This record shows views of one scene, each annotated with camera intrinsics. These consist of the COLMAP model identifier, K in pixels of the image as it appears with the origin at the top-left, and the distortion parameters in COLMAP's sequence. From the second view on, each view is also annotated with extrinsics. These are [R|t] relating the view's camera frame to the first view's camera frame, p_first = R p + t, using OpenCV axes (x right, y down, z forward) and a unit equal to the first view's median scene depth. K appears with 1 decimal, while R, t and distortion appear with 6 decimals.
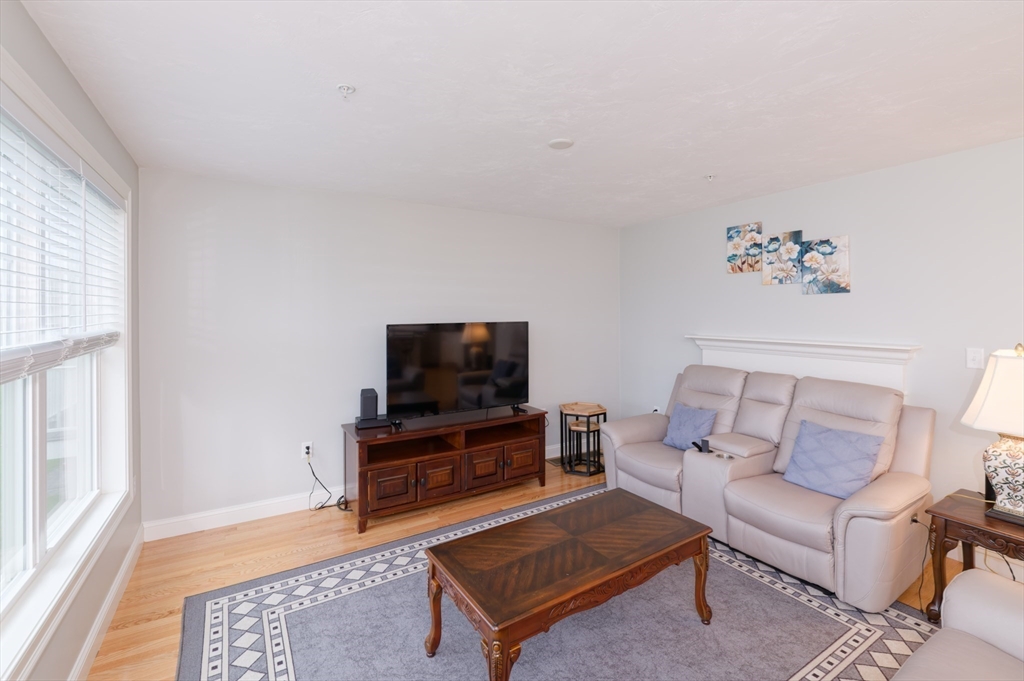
lens RADIAL K [[446.5, 0, 517.2], [0, 446.5, 328.7], [0, 0, 1]] dist [-0.001775, -0.000642]
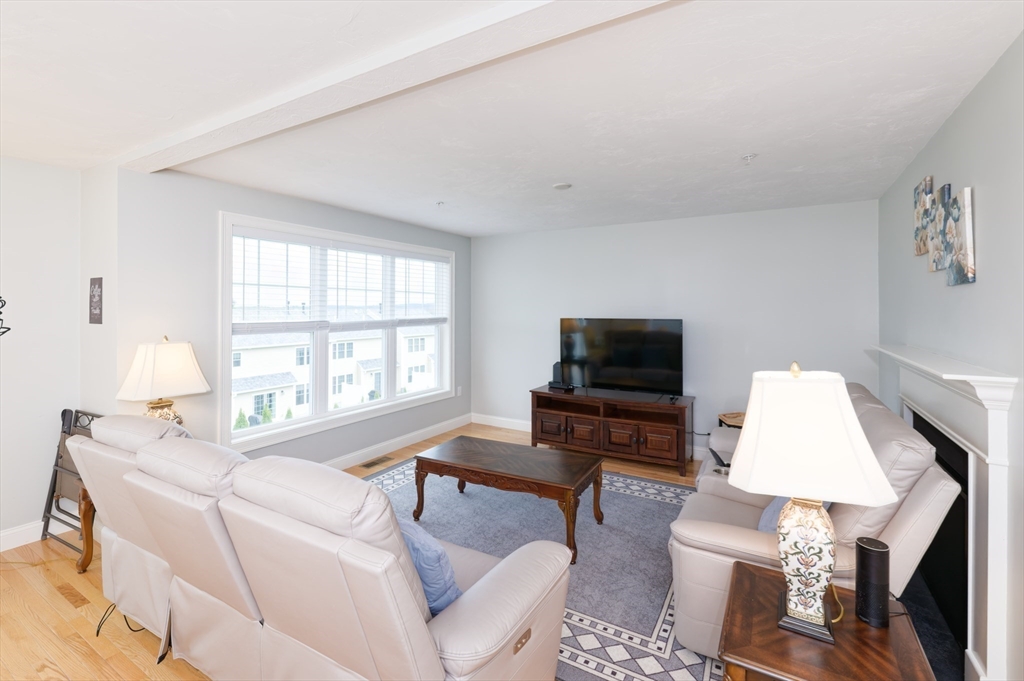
lens RADIAL K [[446.5, 0, 517.2], [0, 446.5, 328.7], [0, 0, 1]] dist [-0.001775, -0.000642]
pose [[0.486293, 0.042722, -0.872751, 0.858260], [-0.036913, 0.998917, 0.028330, -0.010893], [0.873016, 0.018439, 0.487343, 0.155670]]
